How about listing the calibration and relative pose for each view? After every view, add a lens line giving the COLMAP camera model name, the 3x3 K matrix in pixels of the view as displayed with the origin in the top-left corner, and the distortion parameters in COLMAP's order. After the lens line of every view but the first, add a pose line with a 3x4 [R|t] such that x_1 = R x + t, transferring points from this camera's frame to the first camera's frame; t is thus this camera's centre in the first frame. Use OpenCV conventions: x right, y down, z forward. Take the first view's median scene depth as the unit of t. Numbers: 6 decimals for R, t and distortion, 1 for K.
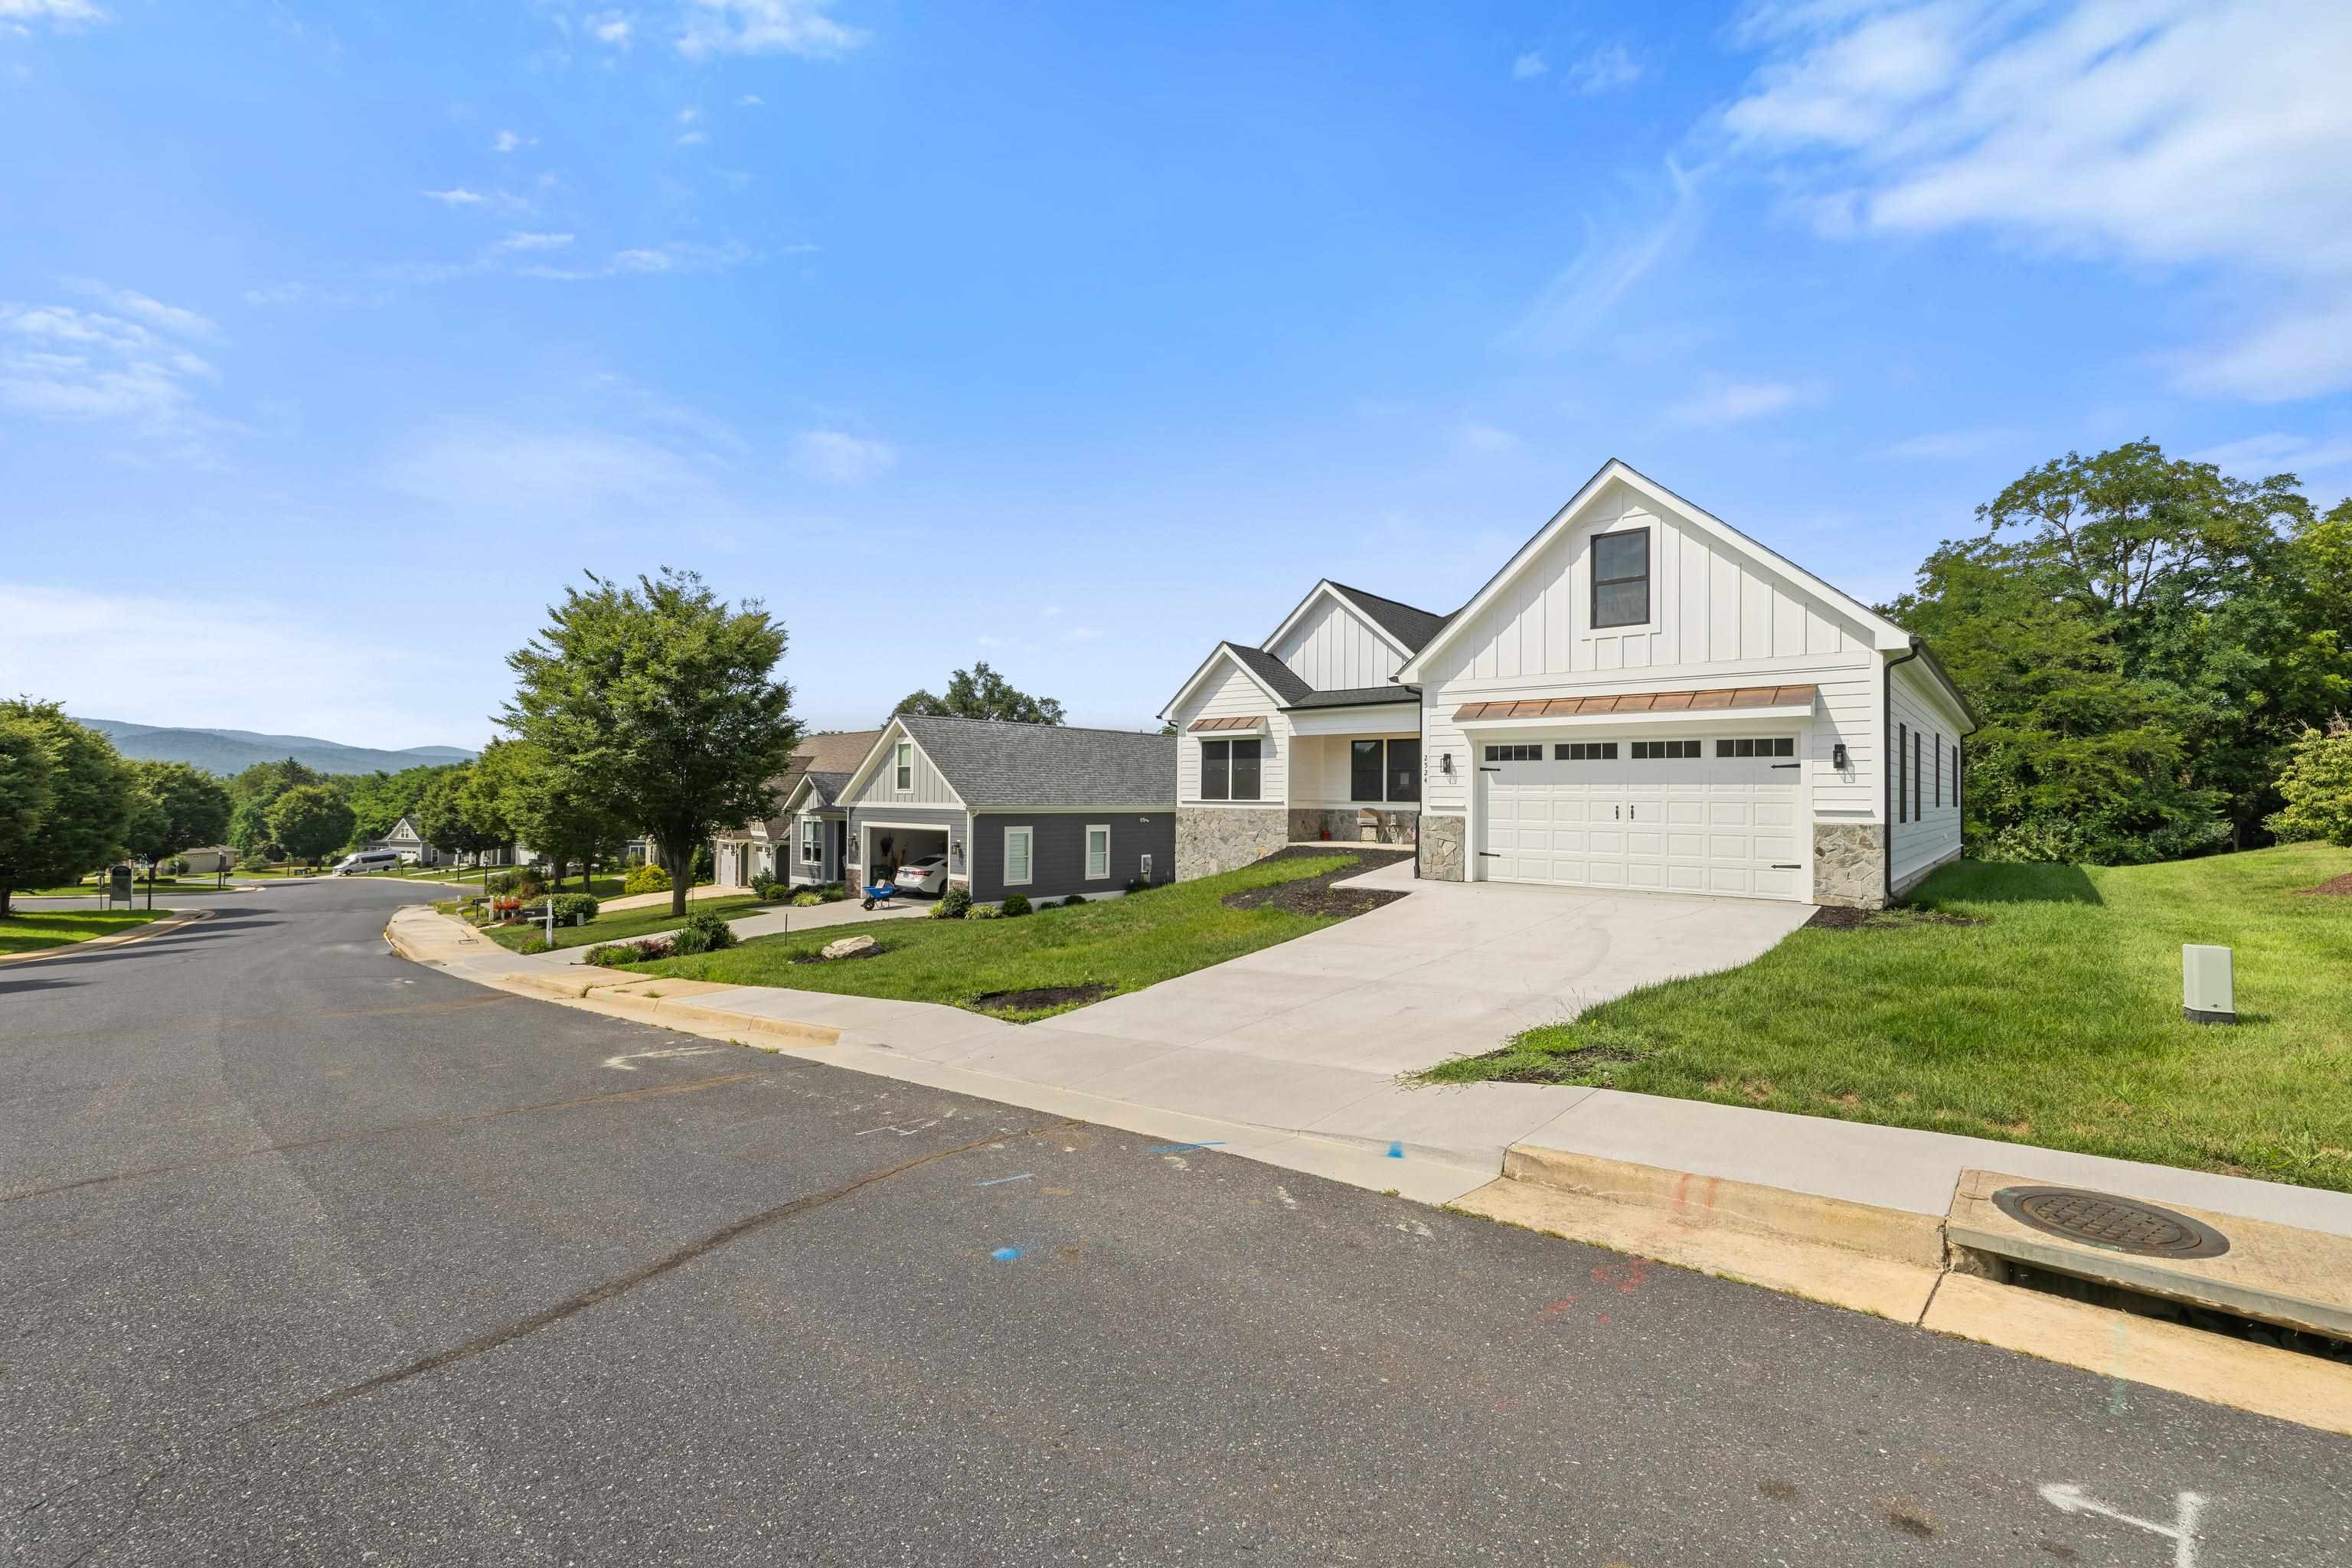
lens RADIAL K [[998.1, 0, 1175.9], [0, 998.1, 777.3], [0, 0, 1]] dist [-0.000026, 0.000163]
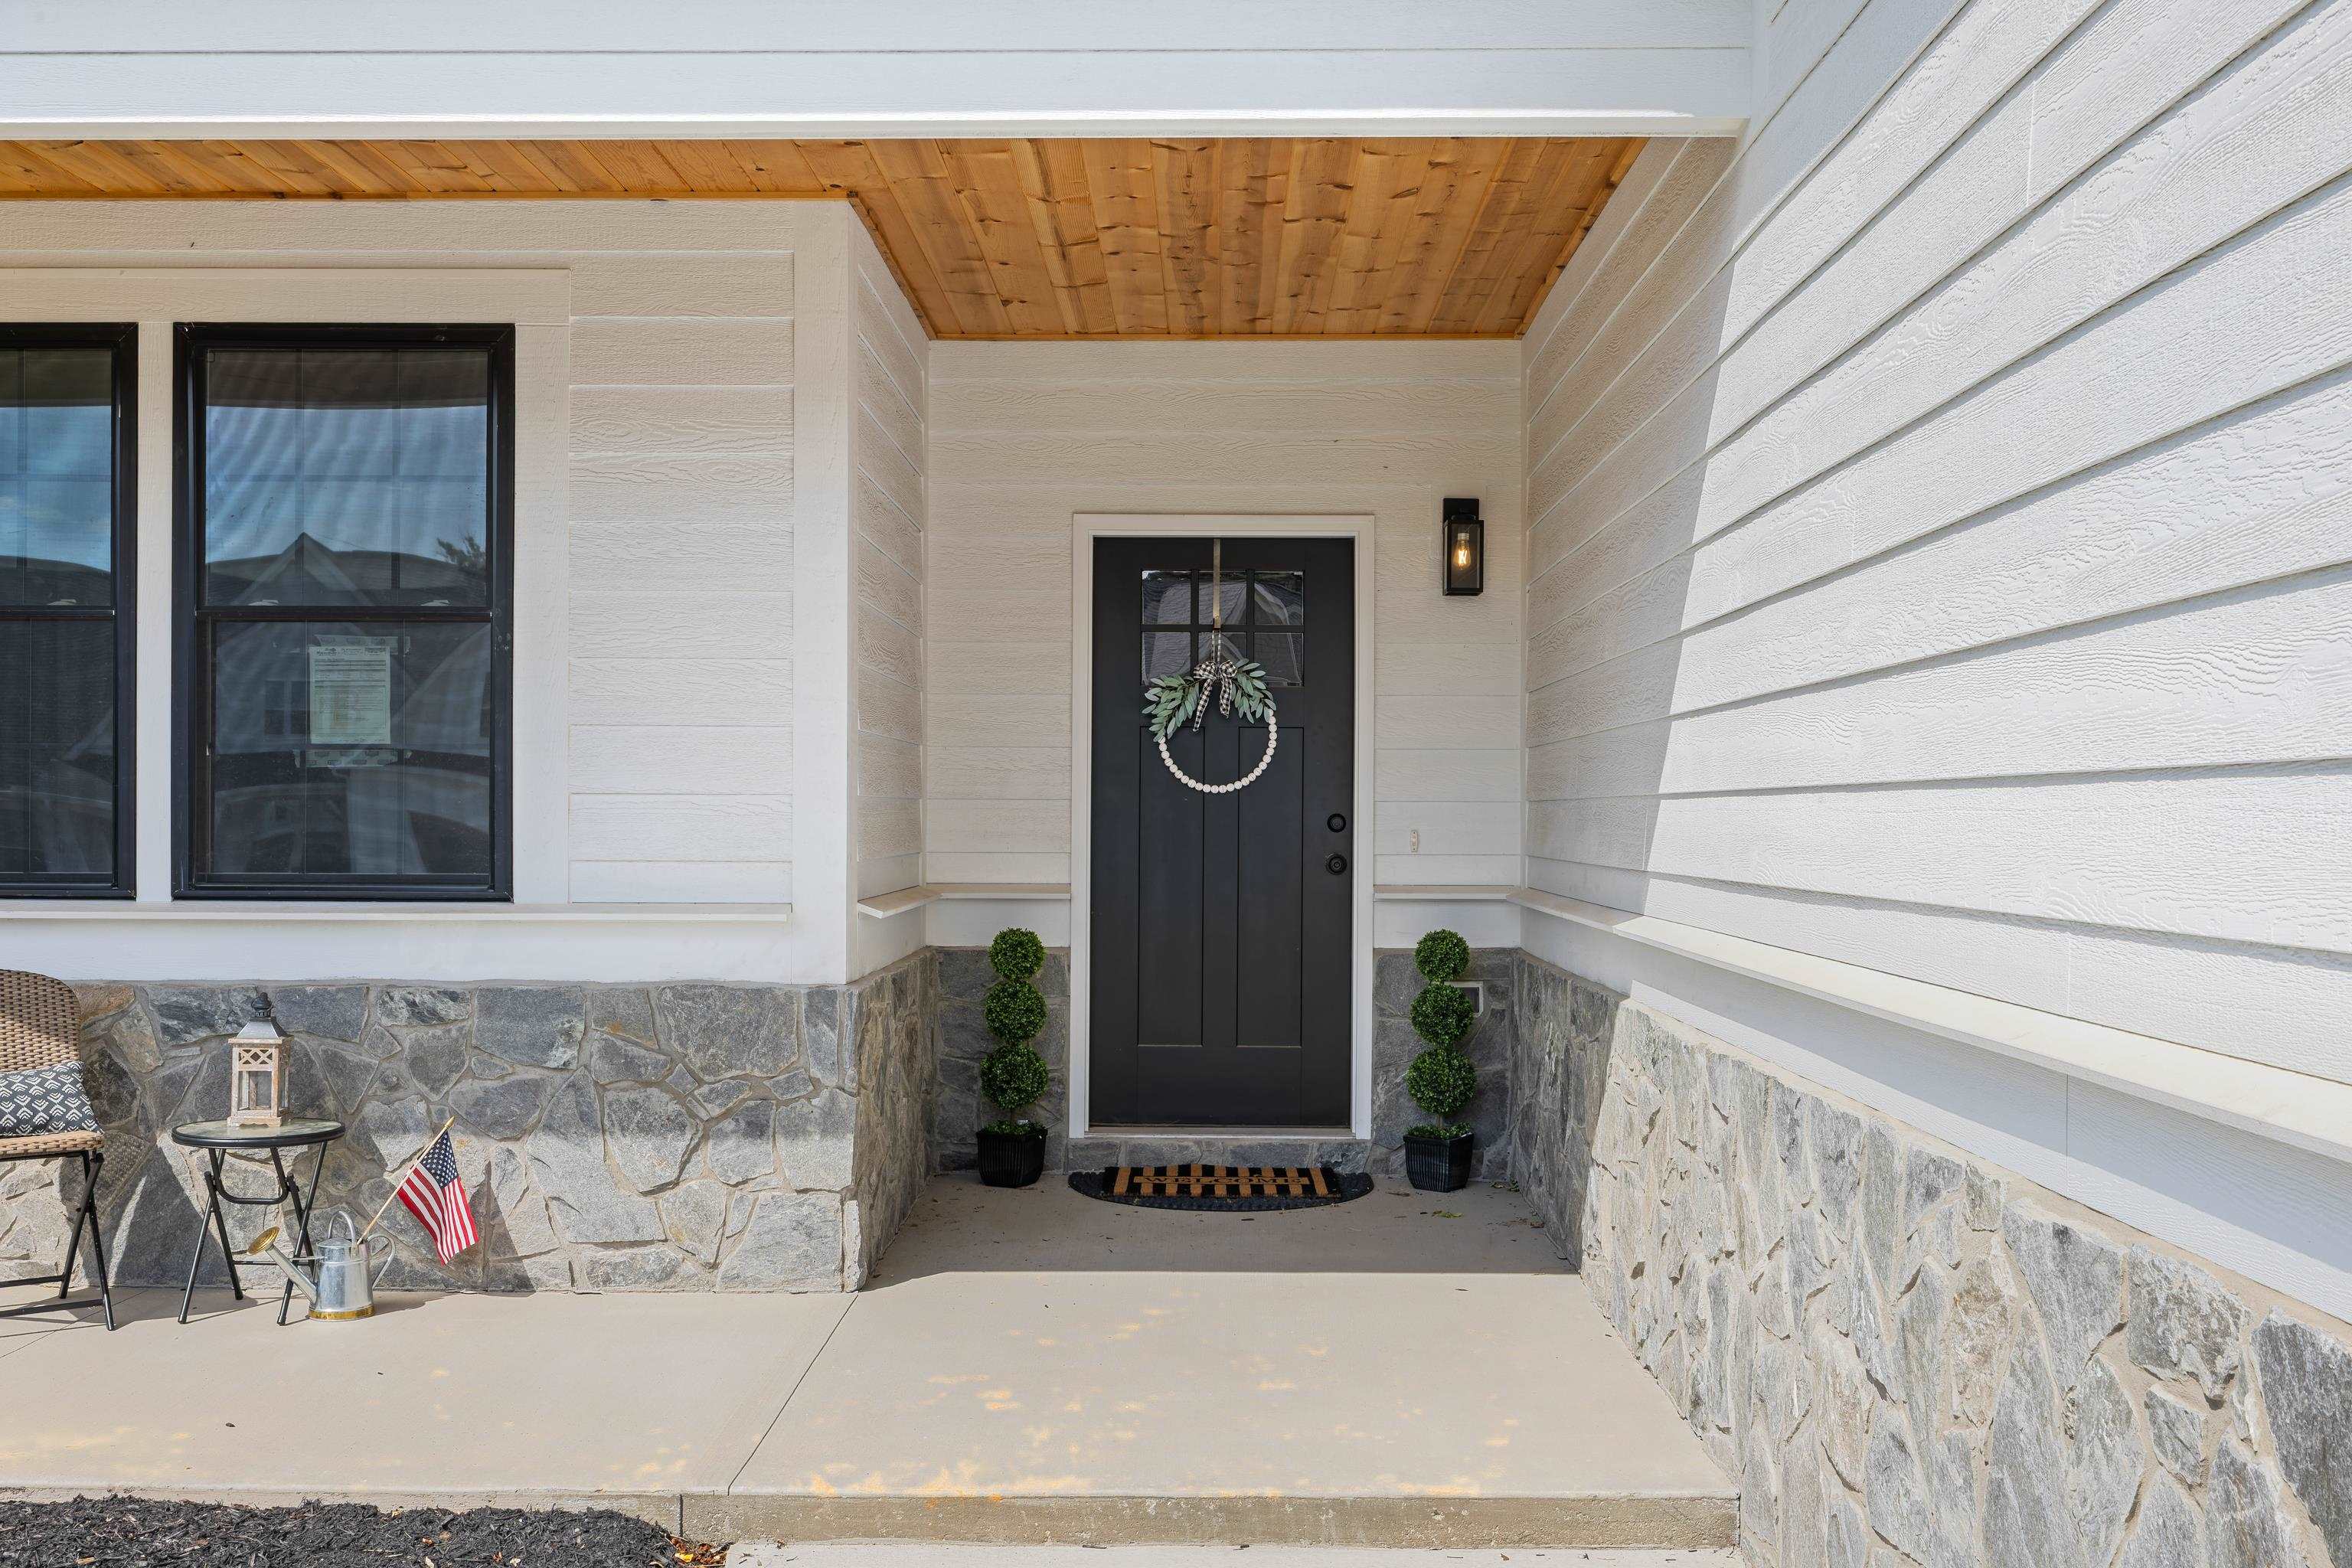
lens RADIAL K [[2307.7, 0, 1179.7], [0, 2307.7, 811.3], [0, 0, 1]] dist [-0.001429, 0.009512]
pose [[0.764912, -0.005617, 0.644110, 0.131232], [-0.008519, 0.999786, 0.018836, 0.008663], [-0.644078, -0.019895, 0.764701, 0.725408]]
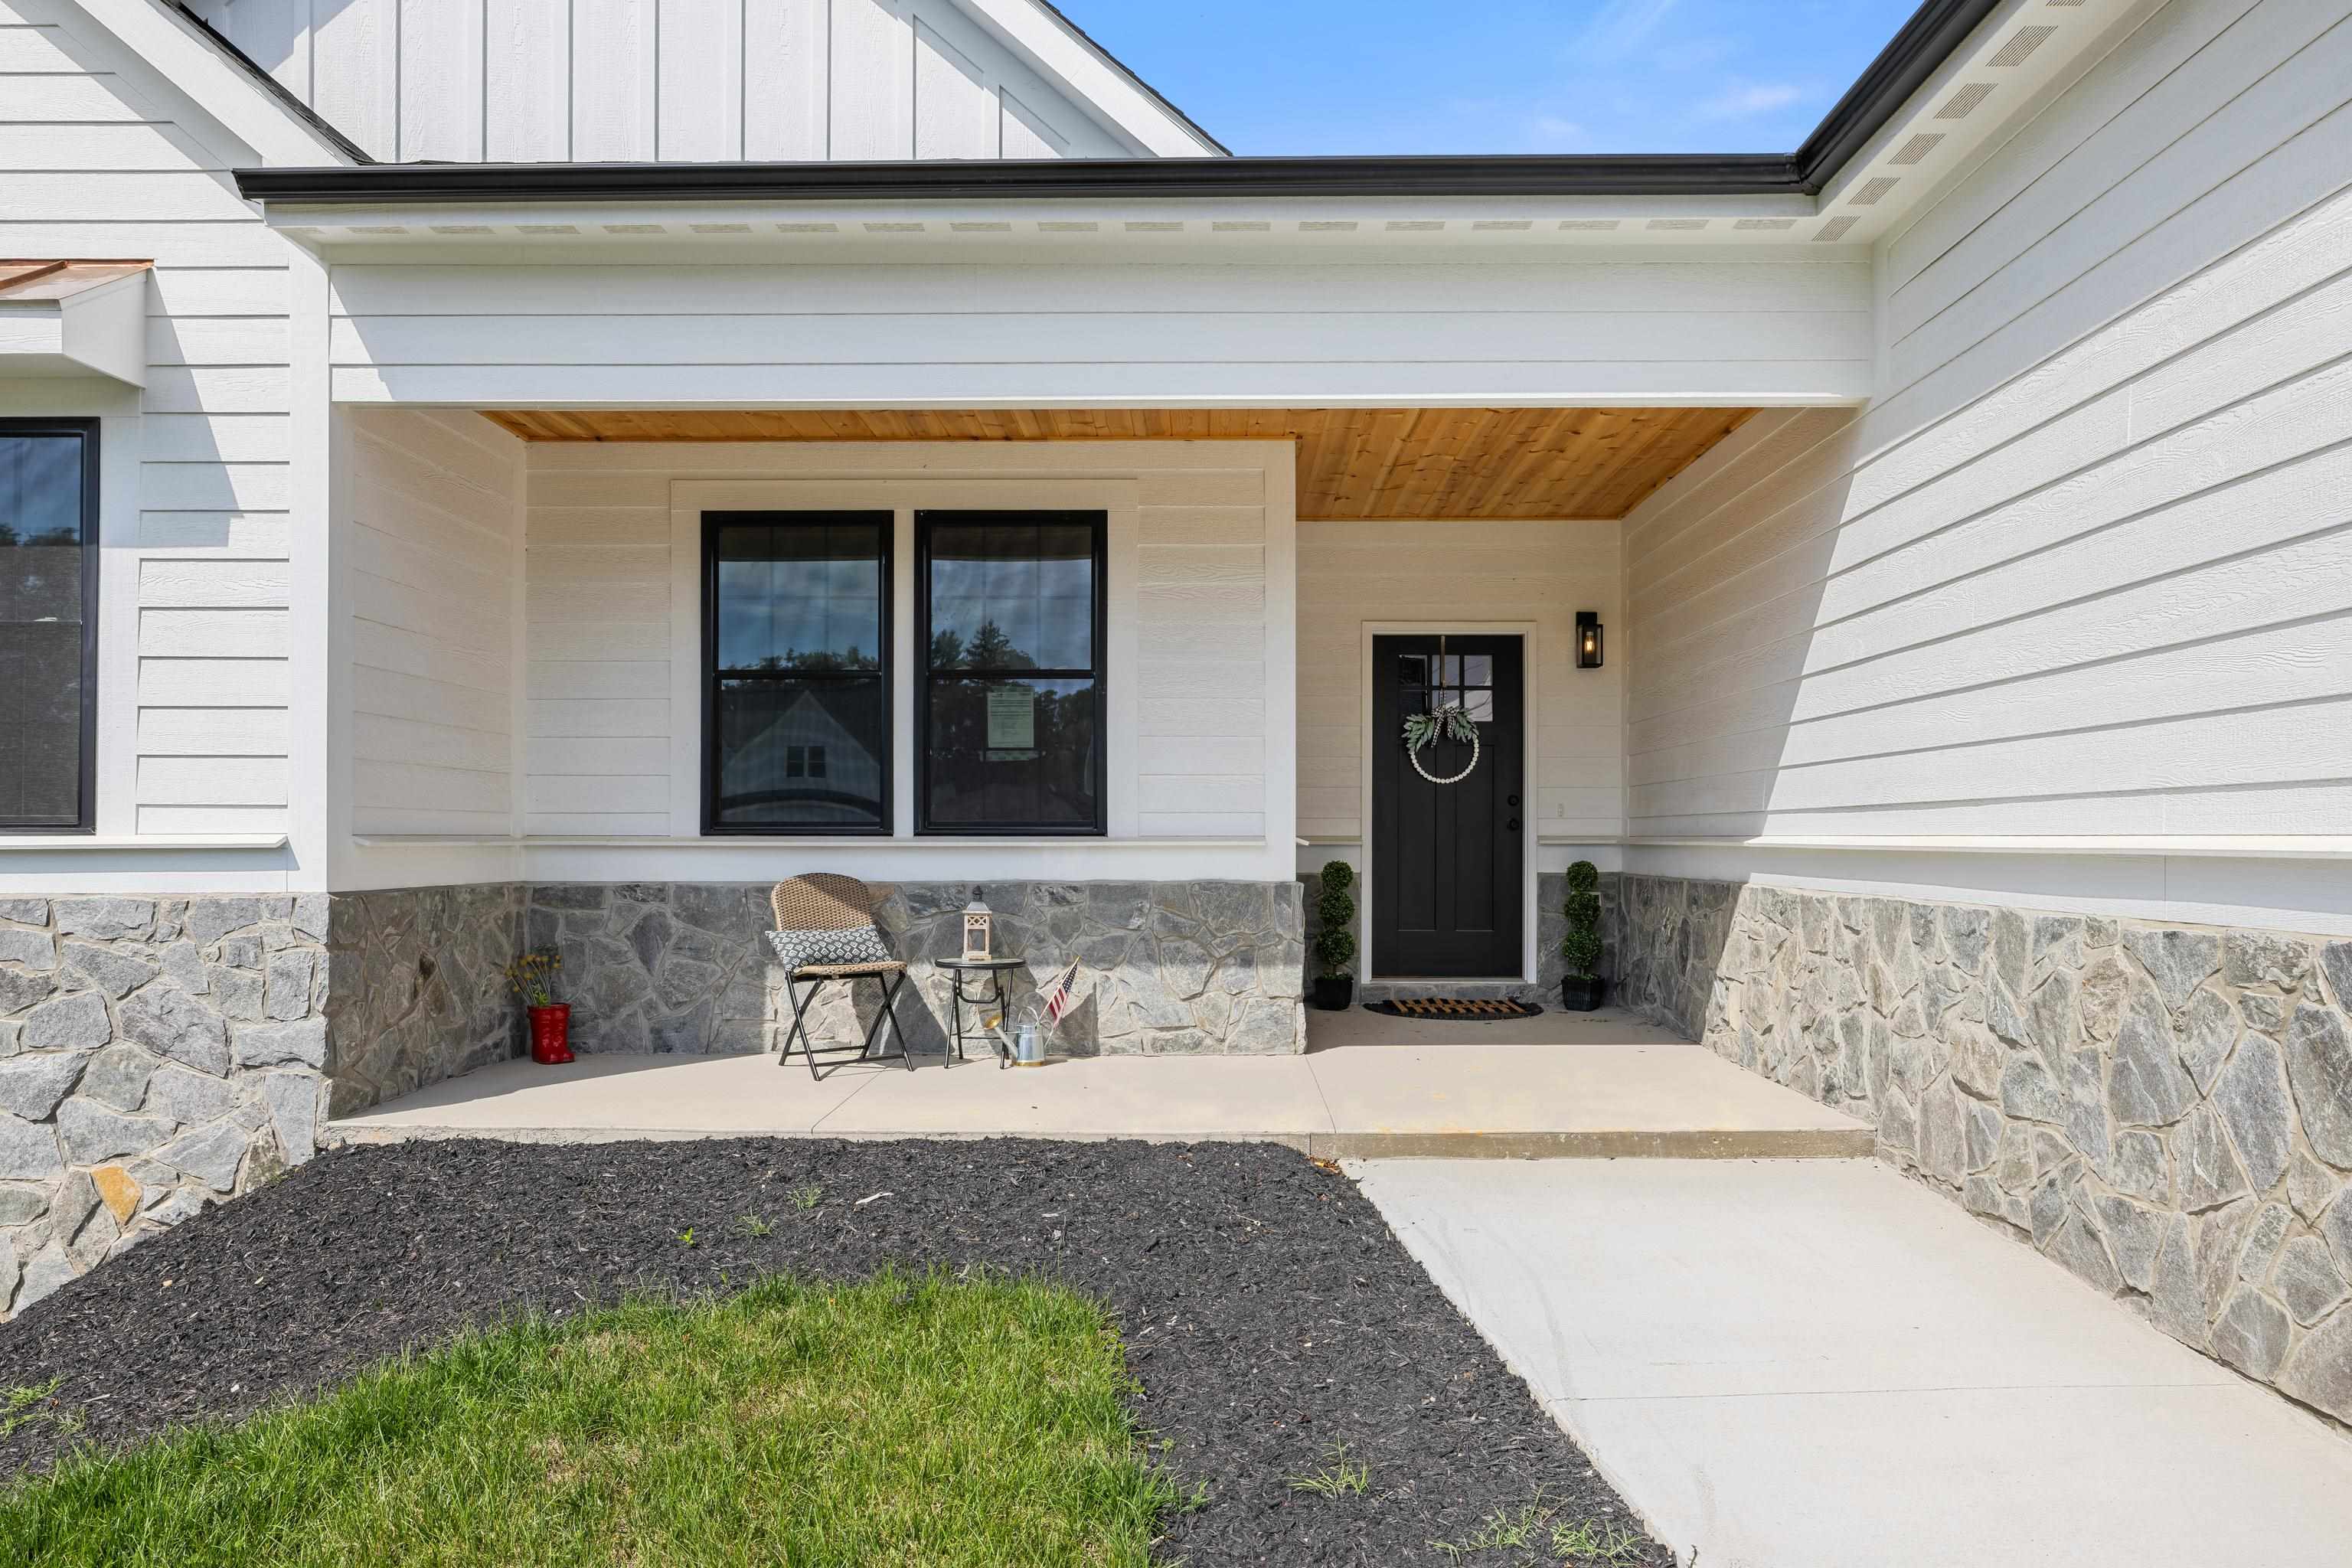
lens RADIAL K [[1505.1, 0, 1207.2], [0, 1505.1, 824.0], [0, 0, 1]] dist [-0.004137, 0.000480]
pose [[0.757645, -0.003550, 0.652657, 0.064478], [-0.004563, 0.999932, 0.010736, 0.018094], [-0.652651, -0.011112, 0.757577, 0.731228]]
